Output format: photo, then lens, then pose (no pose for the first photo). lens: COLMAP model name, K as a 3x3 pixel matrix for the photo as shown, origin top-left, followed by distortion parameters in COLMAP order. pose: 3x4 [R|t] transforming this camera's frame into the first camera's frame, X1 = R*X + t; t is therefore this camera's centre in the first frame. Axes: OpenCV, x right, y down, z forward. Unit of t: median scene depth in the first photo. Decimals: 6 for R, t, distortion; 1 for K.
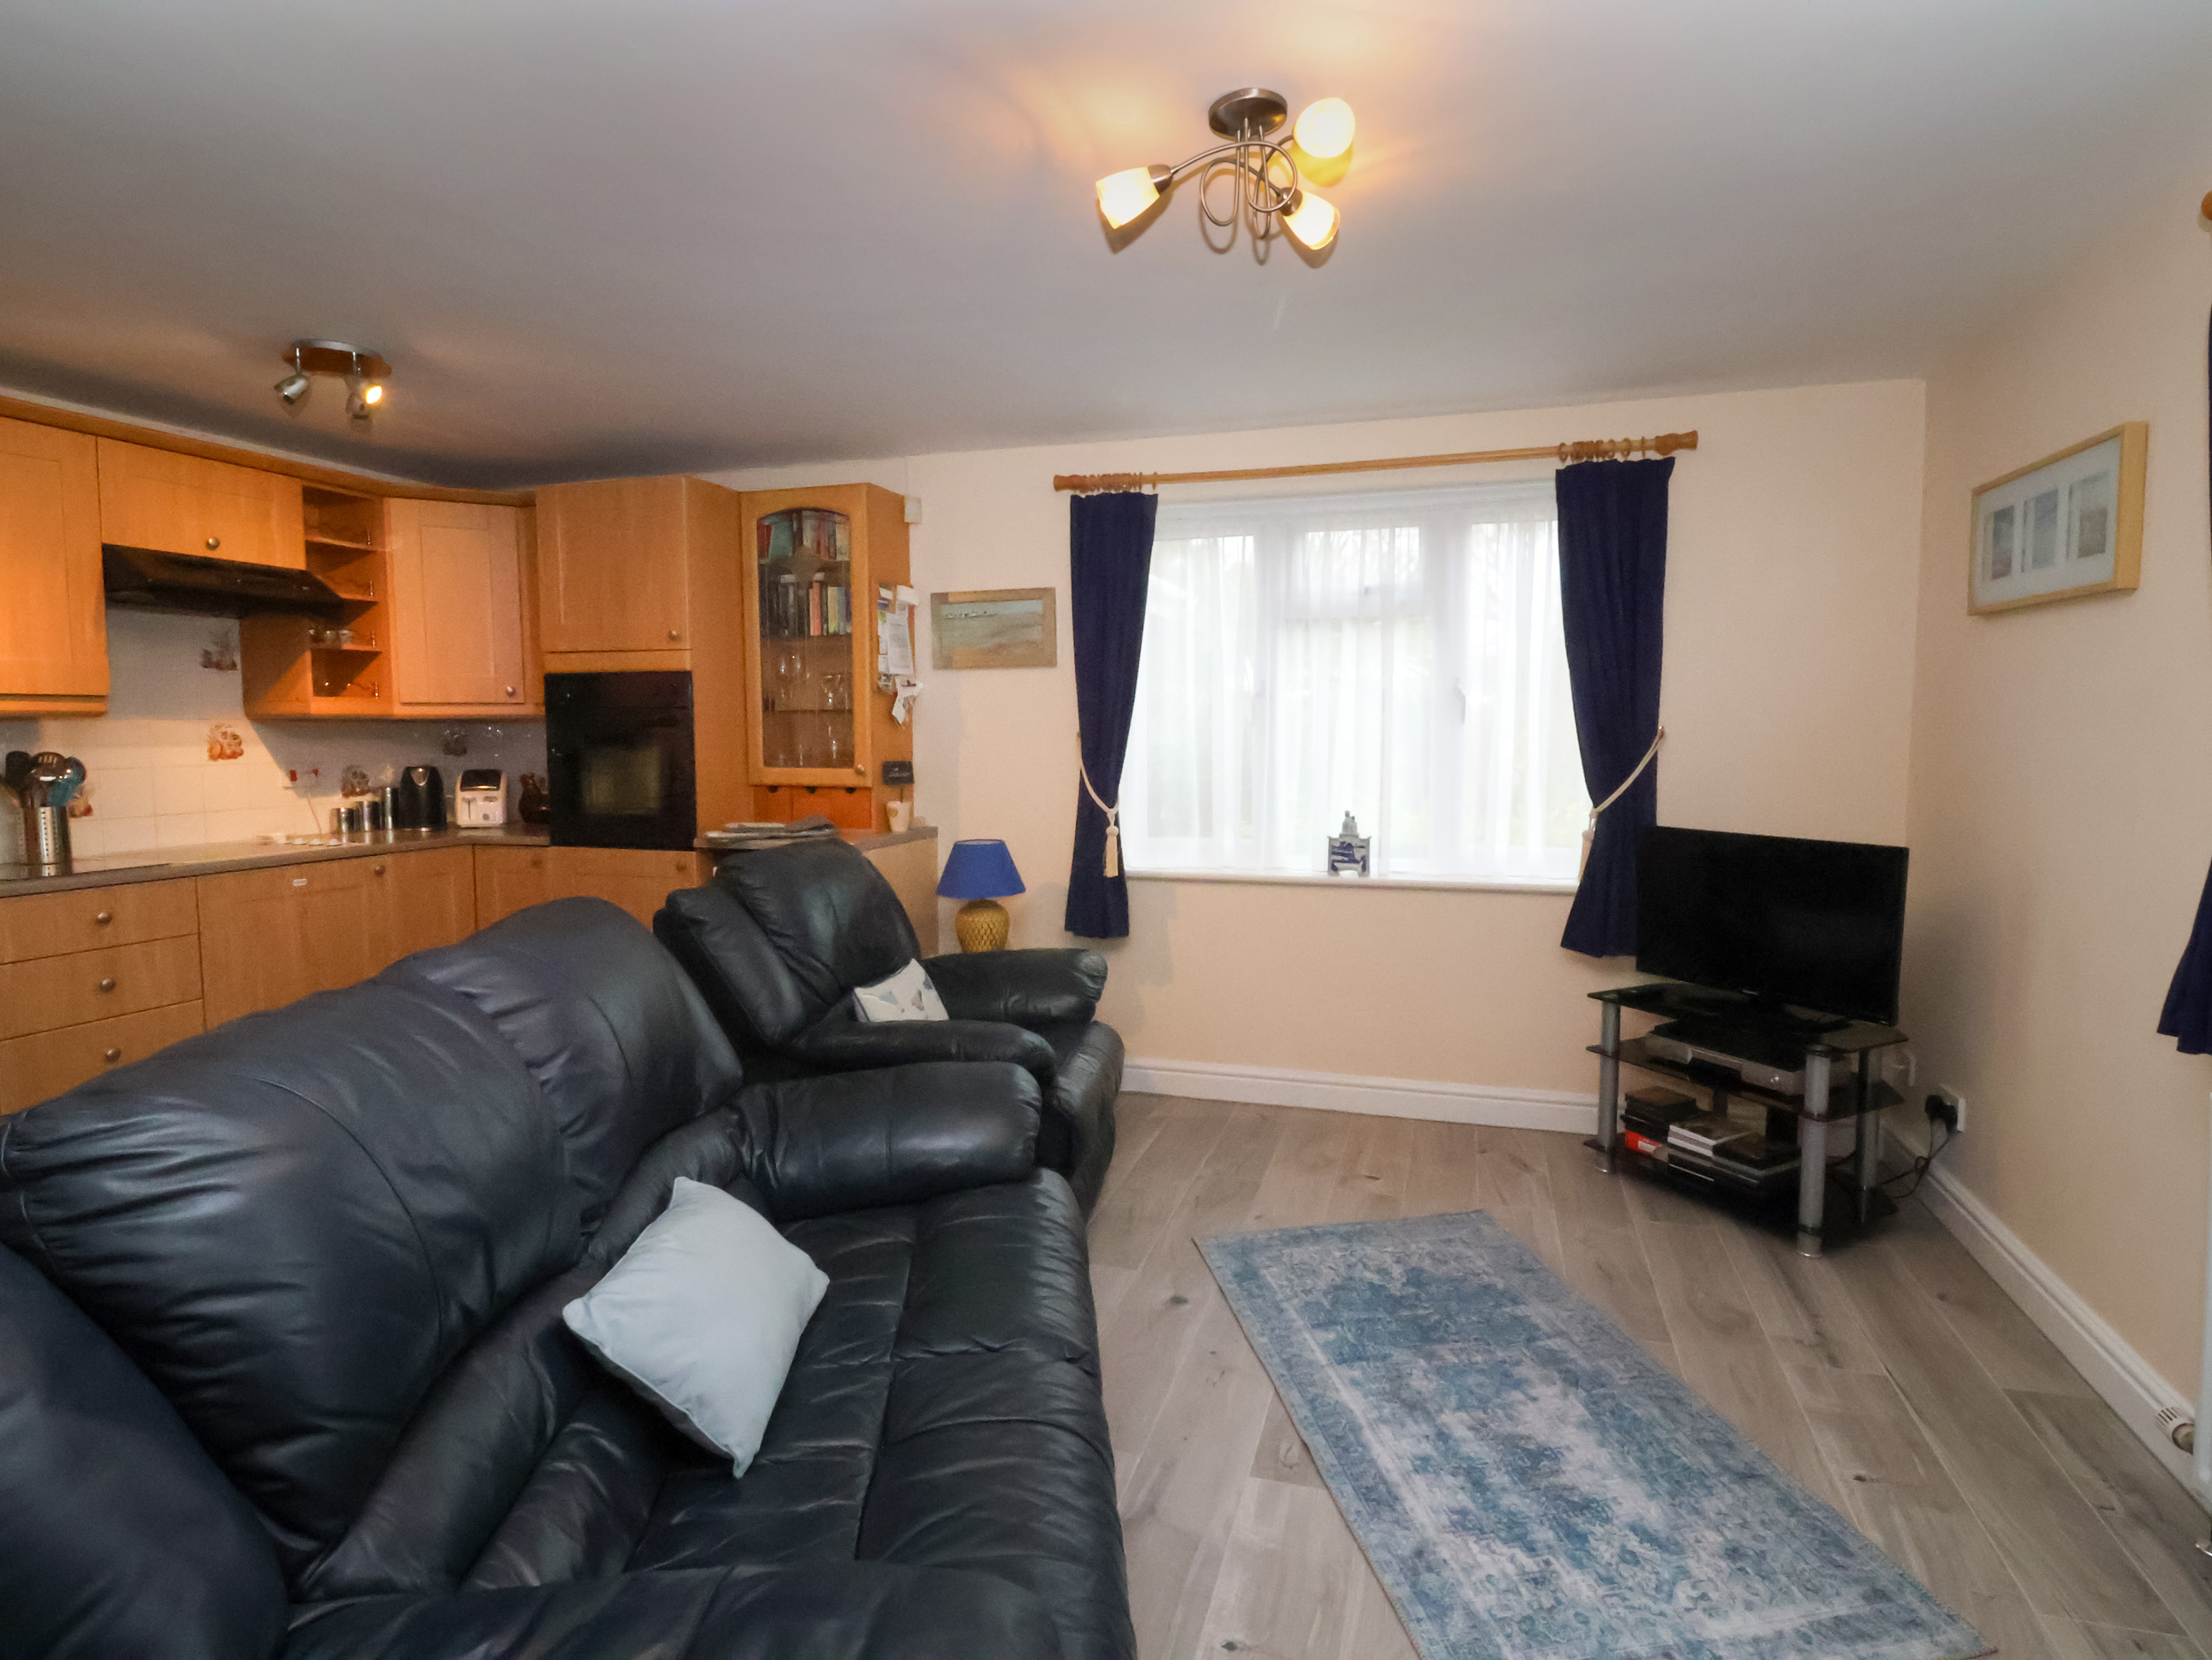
lens RADIAL K [[1159.2, 0, 1098.6], [0, 1159.2, 829.9], [0, 0, 1]] dist [0.002051, -0.014875]
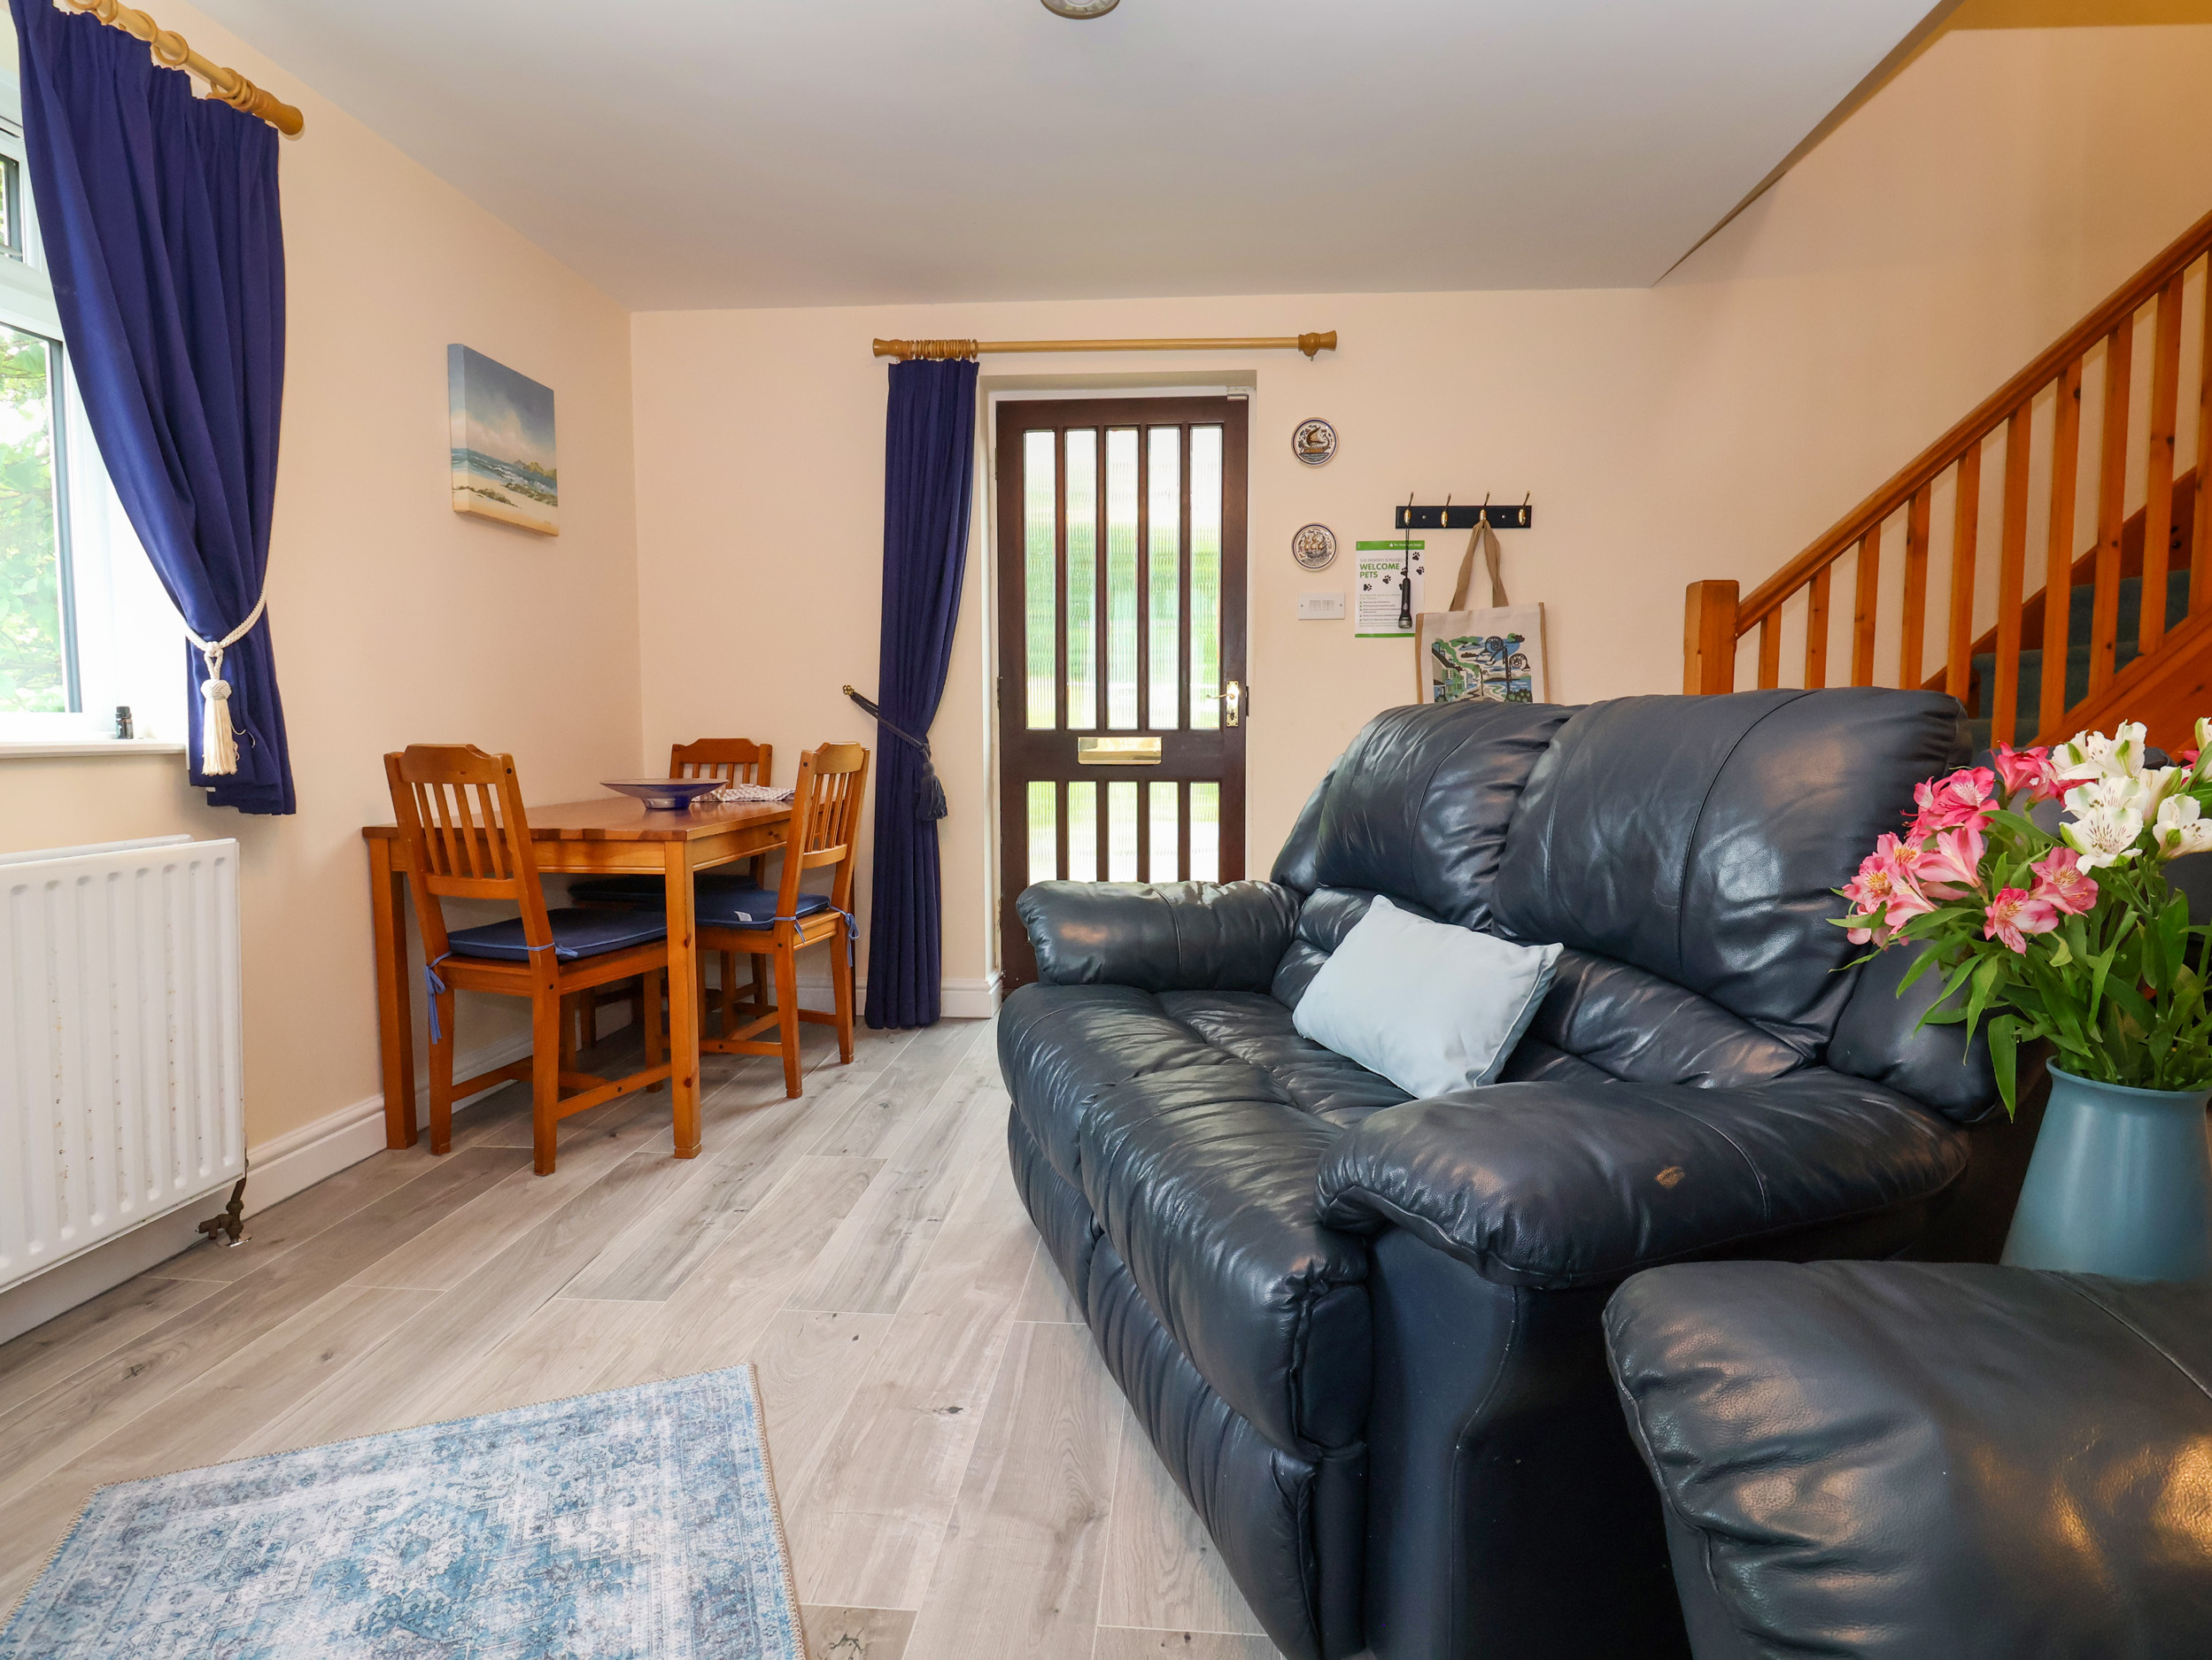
lens RADIAL K [[1159.2, 0, 1109.0], [0, 1159.2, 822.1], [0, 0, 1]] dist [0.002051, -0.014875]
pose [[-0.974542, 0.016267, -0.223613, 0.180439], [-0.021031, 0.986334, 0.163410, 0.036136], [0.223216, 0.163953, -0.960882, 1.731767]]
